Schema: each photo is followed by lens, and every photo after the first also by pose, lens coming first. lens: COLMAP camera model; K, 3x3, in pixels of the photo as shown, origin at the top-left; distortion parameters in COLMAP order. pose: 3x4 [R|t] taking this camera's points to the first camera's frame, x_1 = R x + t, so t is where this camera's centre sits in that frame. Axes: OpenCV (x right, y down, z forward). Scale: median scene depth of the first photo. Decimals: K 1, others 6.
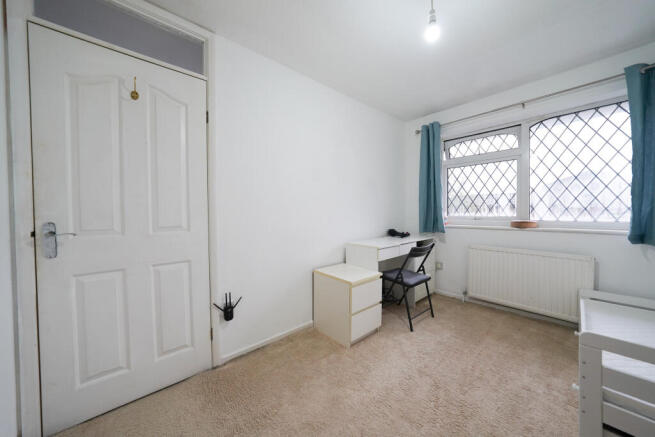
lens RADIAL K [[229.6, 0, 330.1], [0, 229.6, 218.0], [0, 0, 1]] dist [-0.011486, 0.000411]
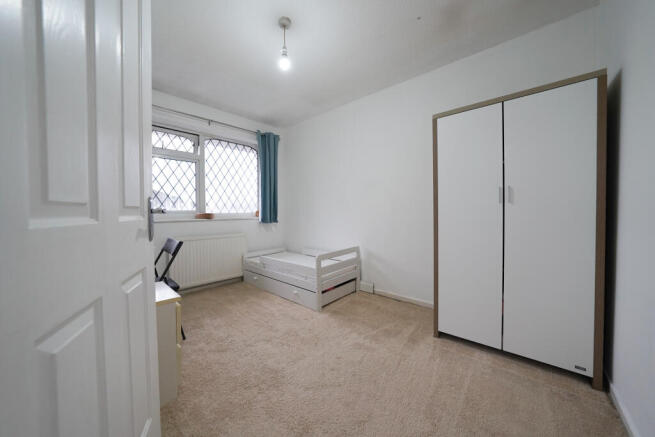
lens RADIAL K [[229.6, 0, 327.8], [0, 229.6, 216.5], [0, 0, 1]] dist [-0.011486, 0.000411]
pose [[-0.109216, -0.022664, 0.993760, -0.508560], [0.024229, 0.999382, 0.025455, 0.014042], [-0.993723, 0.026858, -0.108599, 0.488117]]
